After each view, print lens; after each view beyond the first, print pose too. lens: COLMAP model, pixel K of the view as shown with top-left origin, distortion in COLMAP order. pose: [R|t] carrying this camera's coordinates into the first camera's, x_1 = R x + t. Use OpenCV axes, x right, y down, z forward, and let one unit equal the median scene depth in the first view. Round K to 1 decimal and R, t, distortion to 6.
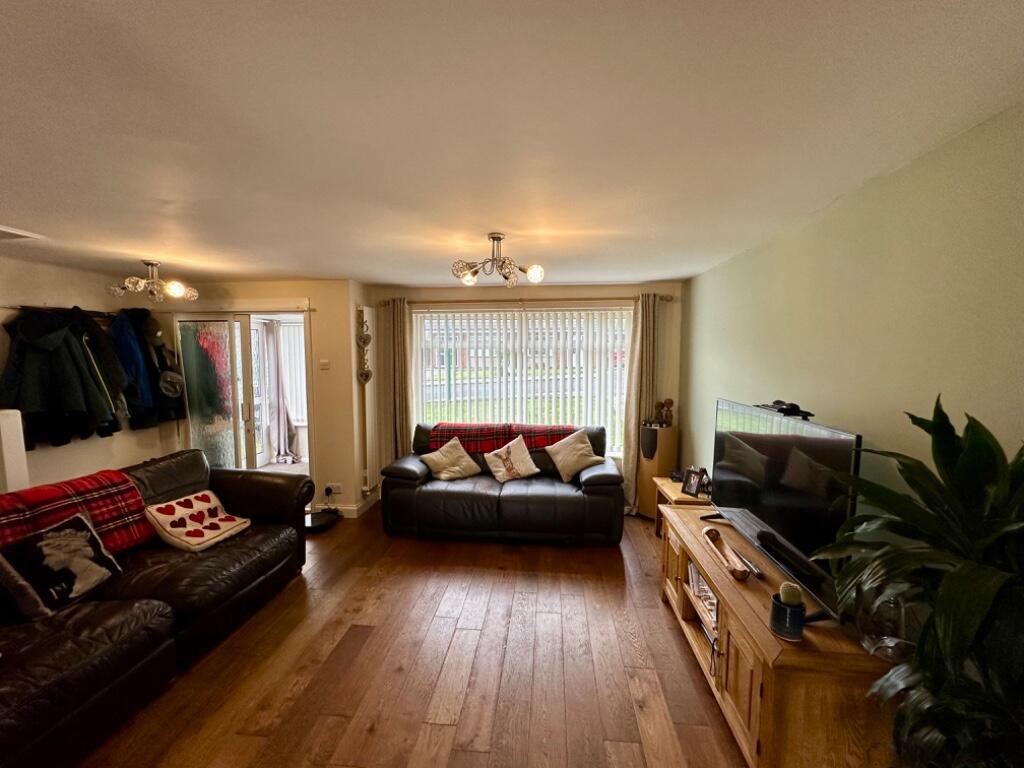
lens RADIAL K [[410.0, 0, 511.1], [0, 410.0, 384.0], [0, 0, 1]] dist [-0.004550, 0.000906]
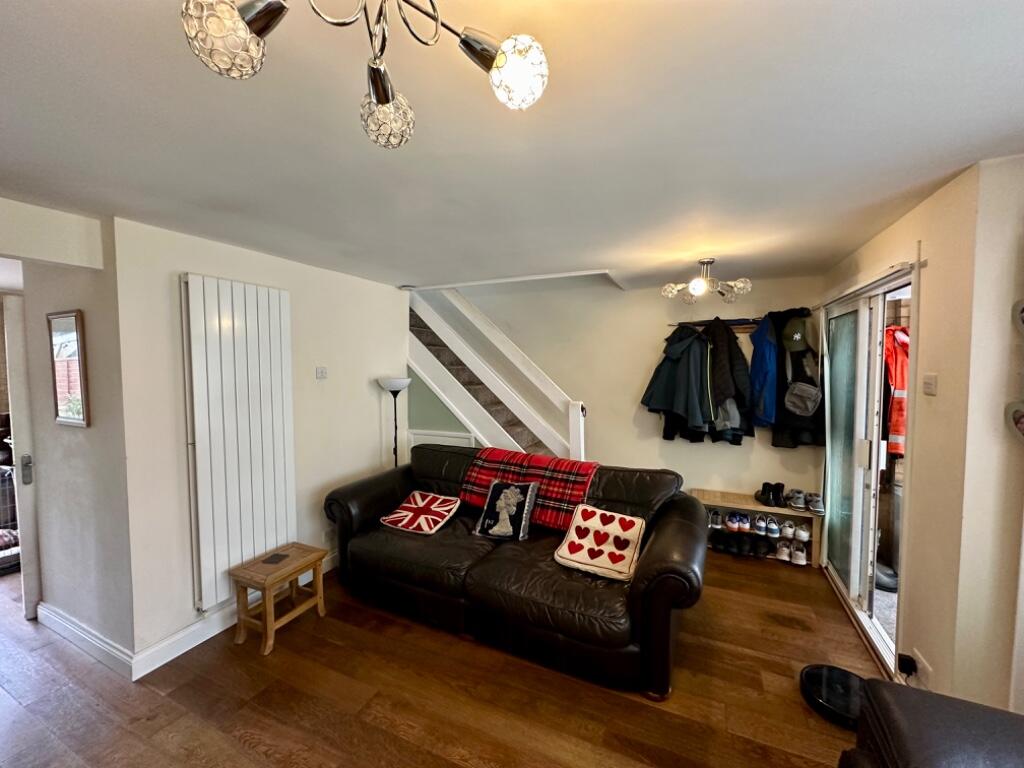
lens RADIAL K [[410.0, 0, 510.3], [0, 410.0, 384.2], [0, 0, 1]] dist [-0.004550, 0.000906]
pose [[-0.333720, 0.046161, -0.941542, 0.155374], [-0.065739, 0.995229, 0.072094, -0.070525], [0.940377, 0.085955, -0.329093, 1.062211]]
